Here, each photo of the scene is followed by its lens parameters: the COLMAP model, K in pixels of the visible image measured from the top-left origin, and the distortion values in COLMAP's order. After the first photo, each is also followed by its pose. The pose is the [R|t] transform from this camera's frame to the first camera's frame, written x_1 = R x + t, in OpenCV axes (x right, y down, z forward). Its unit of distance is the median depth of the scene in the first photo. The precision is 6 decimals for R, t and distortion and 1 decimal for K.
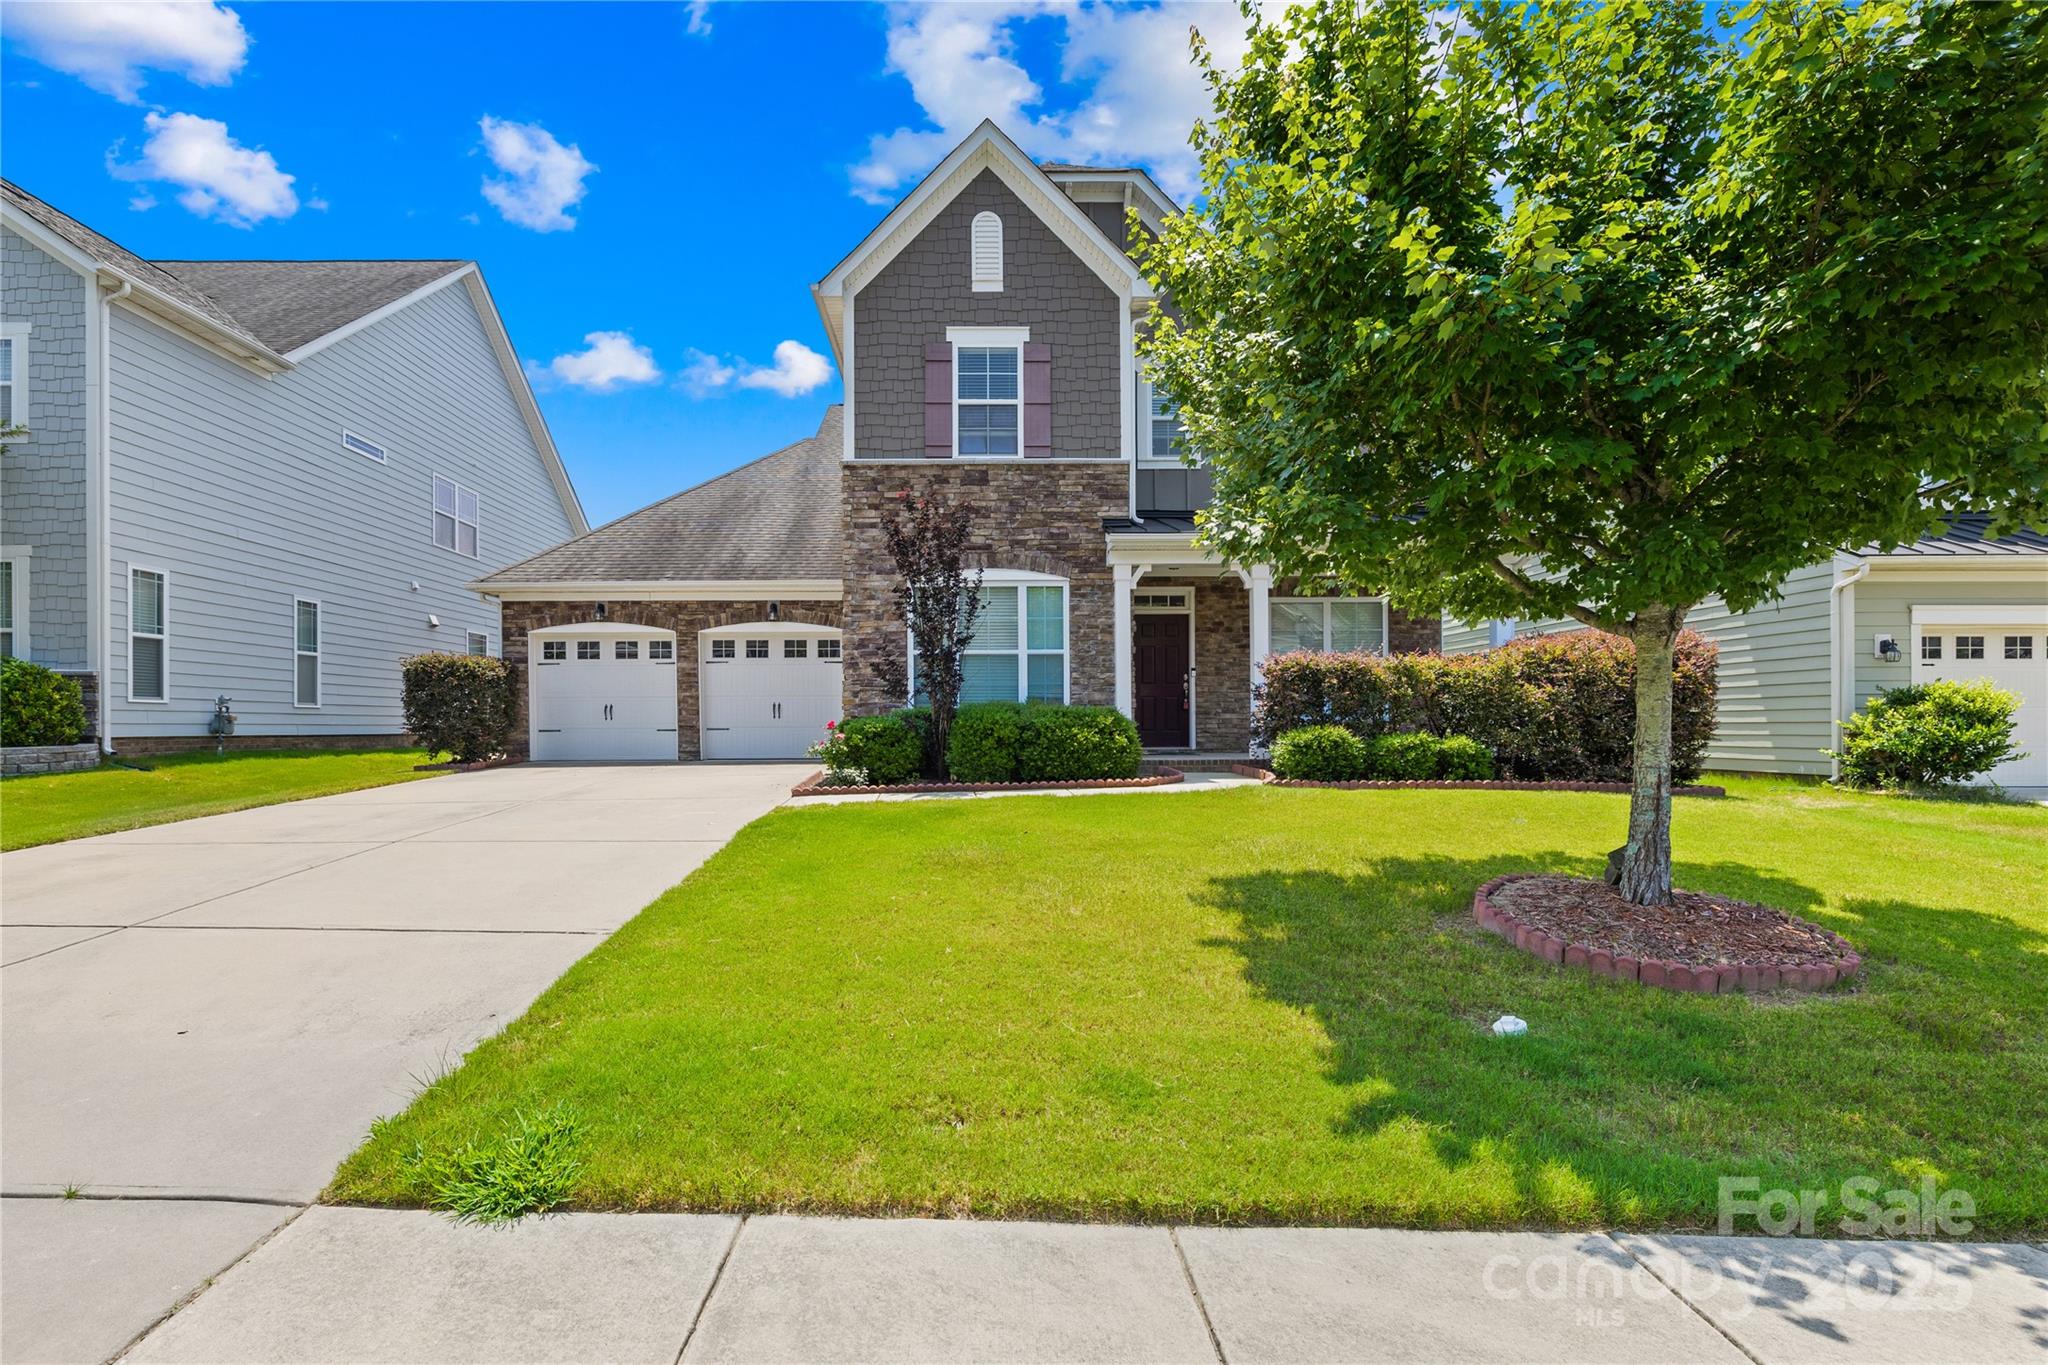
lens RADIAL K [[915.0, 0, 1024.6], [0, 915.0, 729.9], [0, 0, 1]] dist [0.000741, 0.000141]
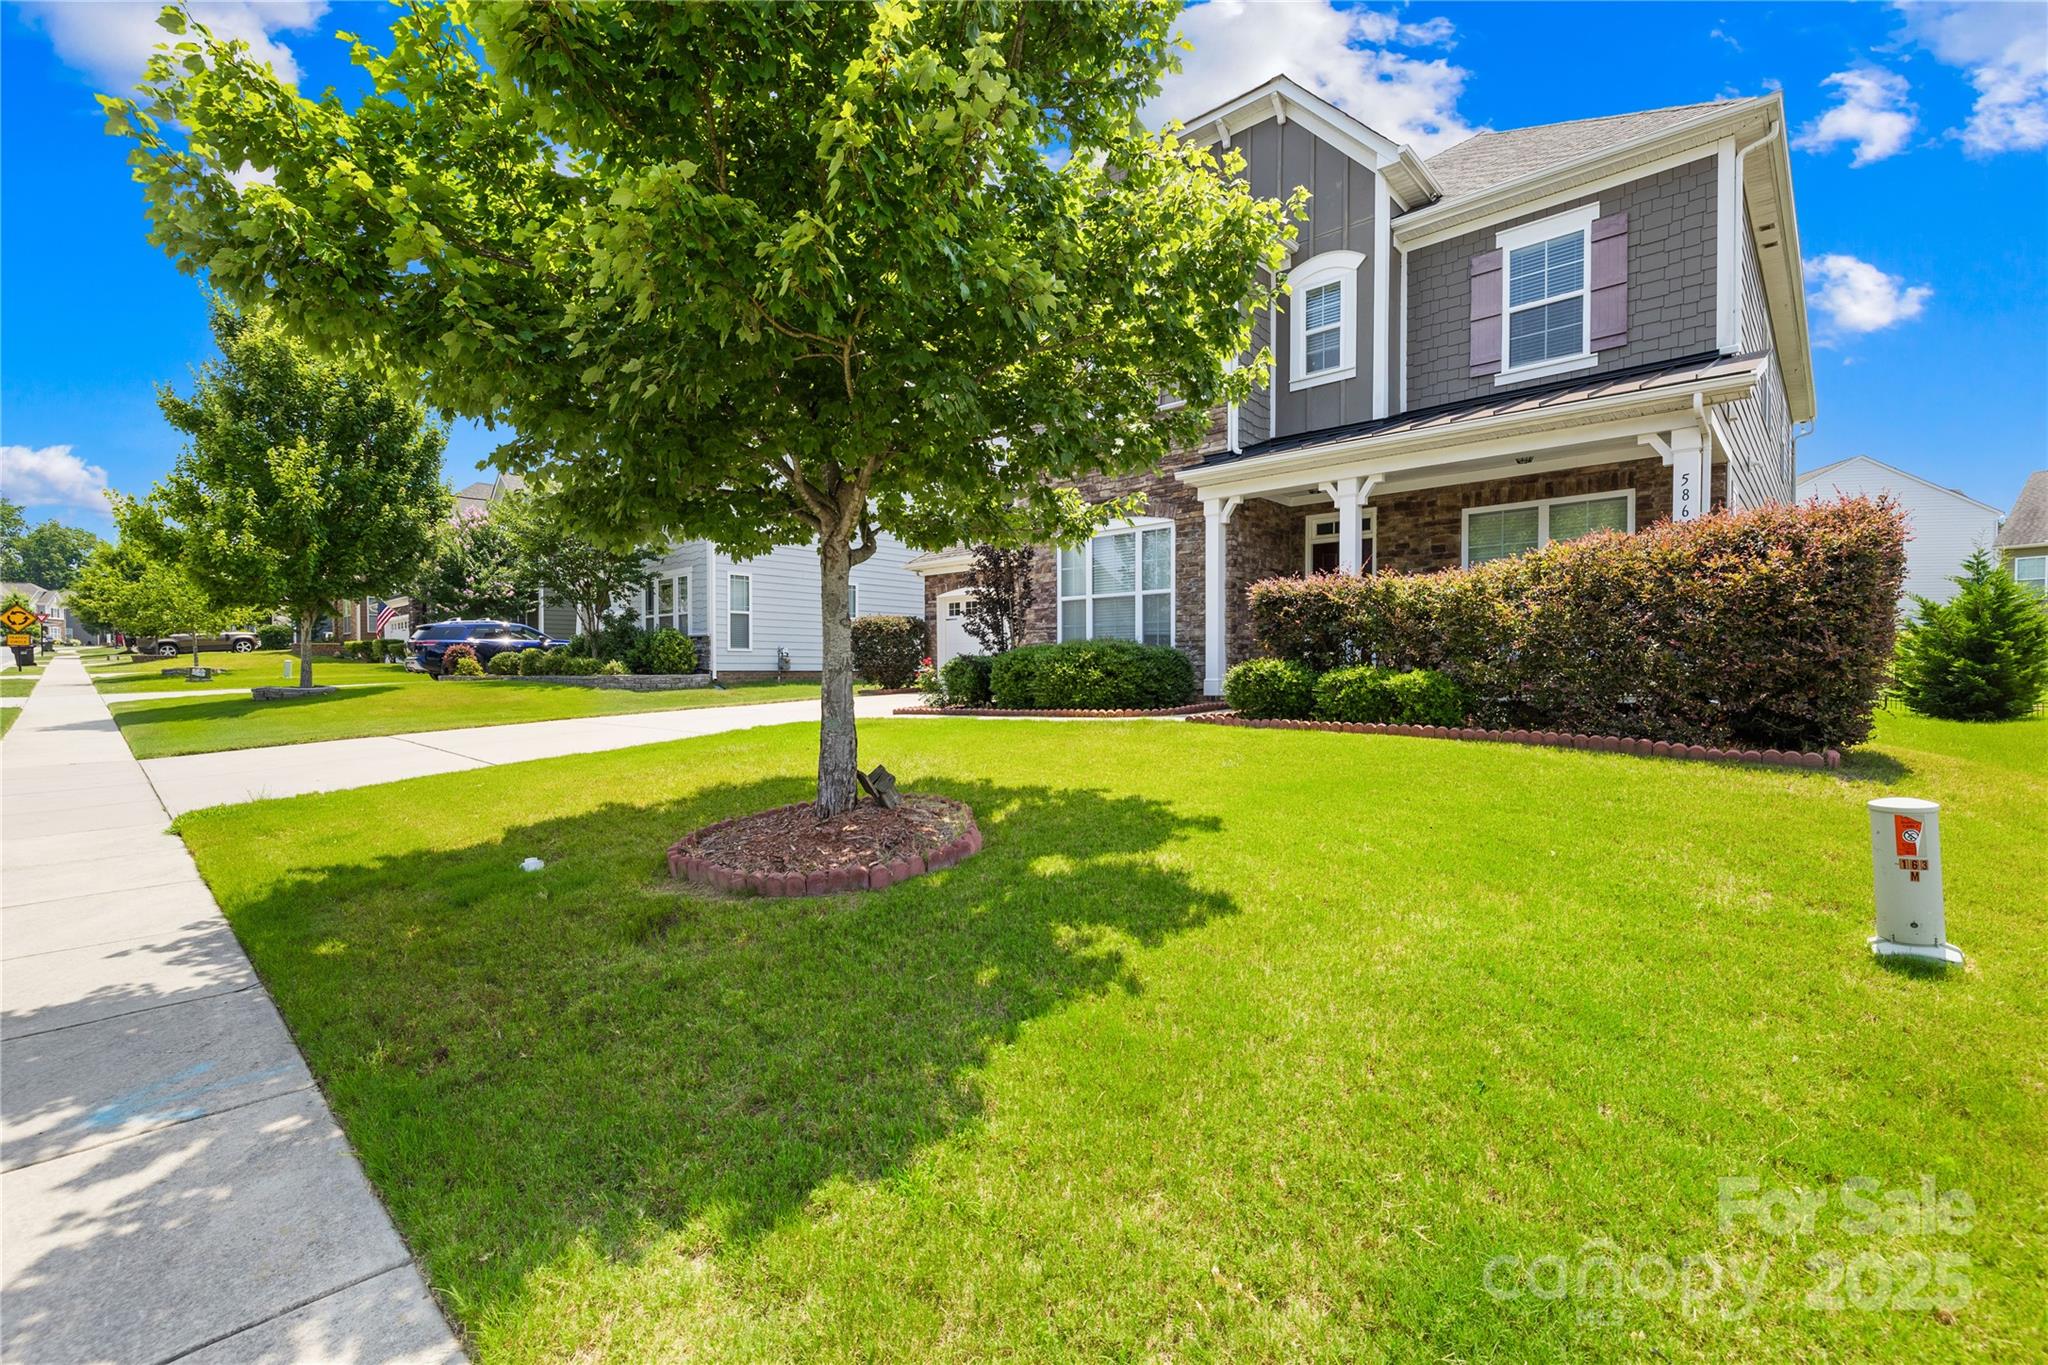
lens RADIAL K [[869.7, 0, 1012.2], [0, 869.7, 669.3], [0, 0, 1]] dist [-0.001259, -0.000049]
pose [[0.735166, 0.001826, -0.677884, 0.578770], [-0.006407, 0.999970, -0.004254, 0.009205], [0.677856, 0.007470, 0.735156, 0.155753]]
